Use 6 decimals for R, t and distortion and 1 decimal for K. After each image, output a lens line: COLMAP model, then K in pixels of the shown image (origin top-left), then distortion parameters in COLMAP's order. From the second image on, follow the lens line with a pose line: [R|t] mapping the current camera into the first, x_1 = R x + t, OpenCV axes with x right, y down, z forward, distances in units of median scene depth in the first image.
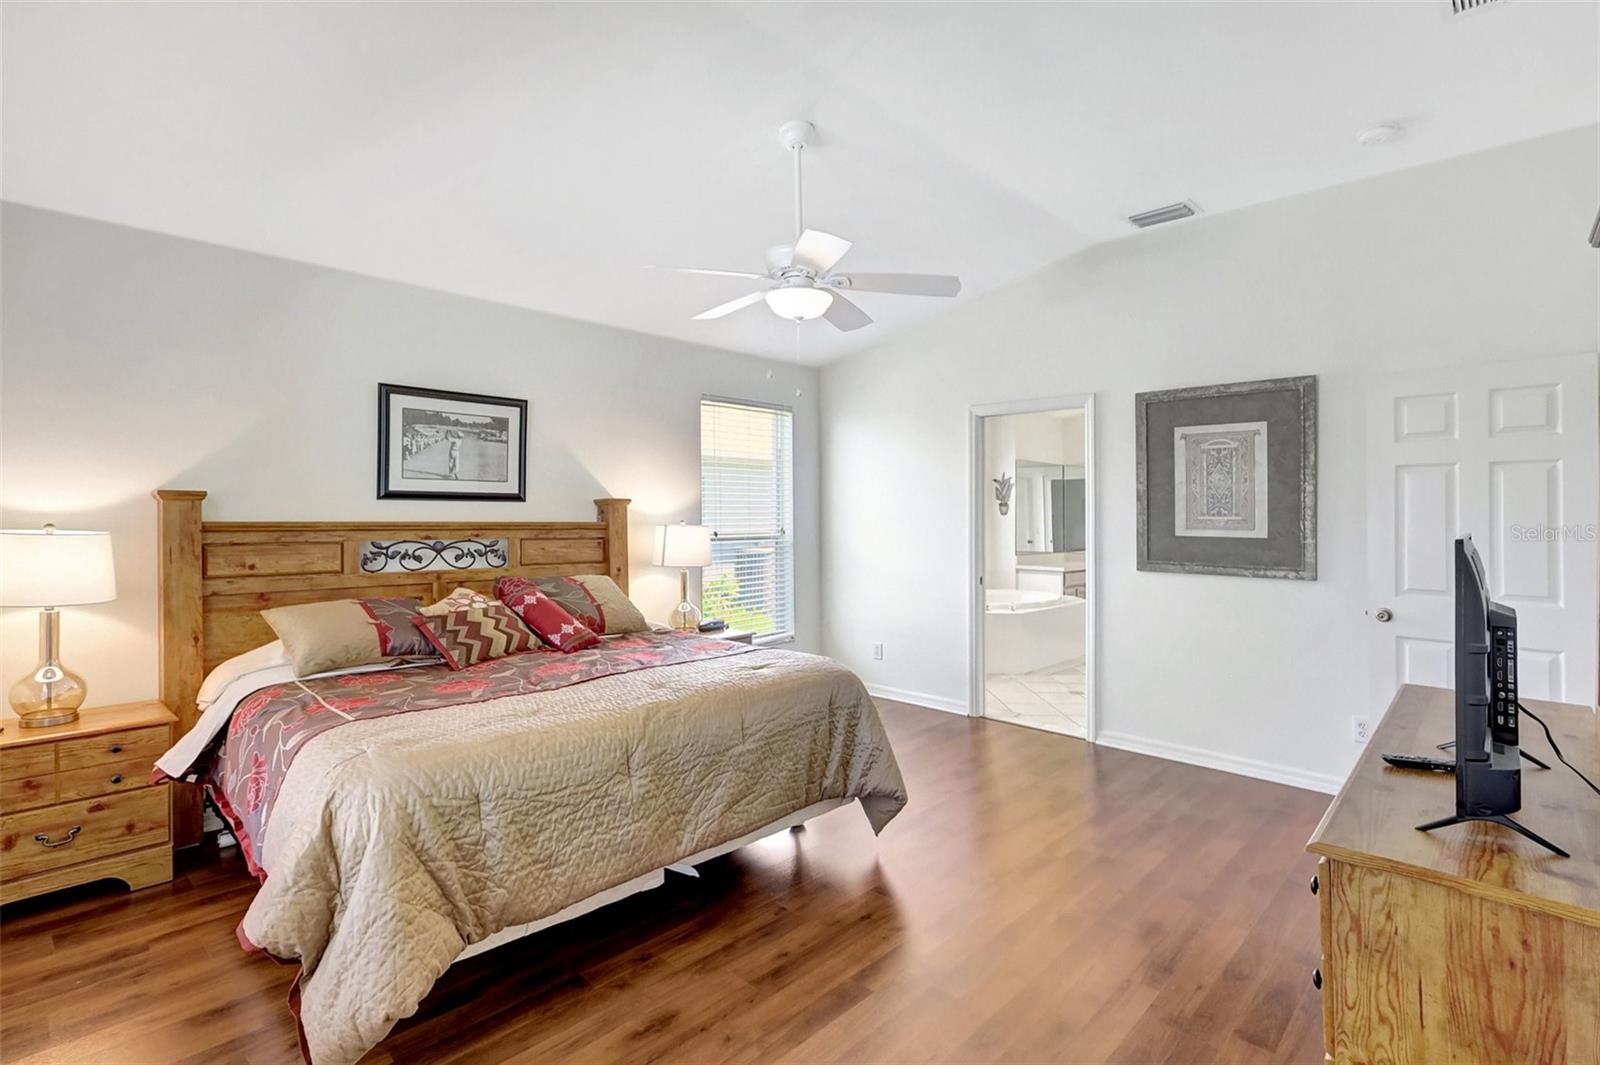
lens RADIAL K [[748.6, 0, 789.0], [0, 748.6, 522.3], [0, 0, 1]] dist [0.000468, -0.000368]
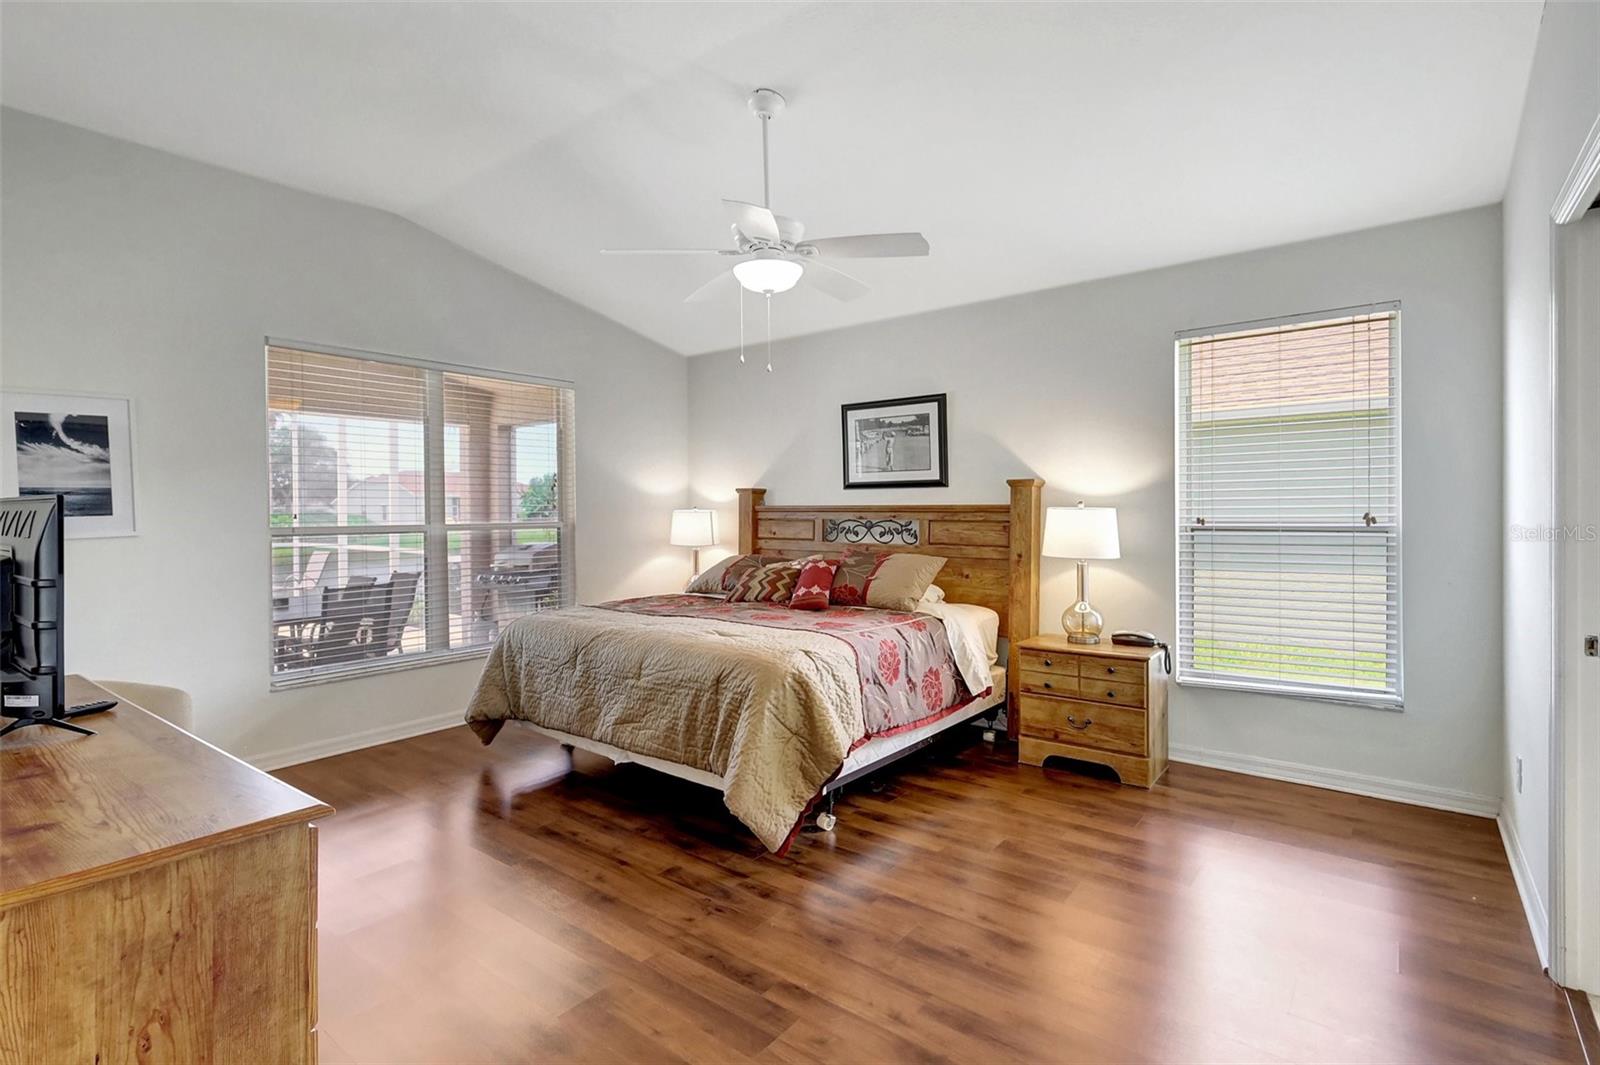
lens RADIAL K [[783.7, 0, 837.8], [0, 783.7, 517.1], [0, 0, 1]] dist [0.000939, -0.000031]
pose [[0.126039, 0.004851, -0.992013, 0.822271], [-0.000838, 0.999988, 0.004783, 0.012401], [0.992025, 0.000229, 0.126042, 0.754654]]
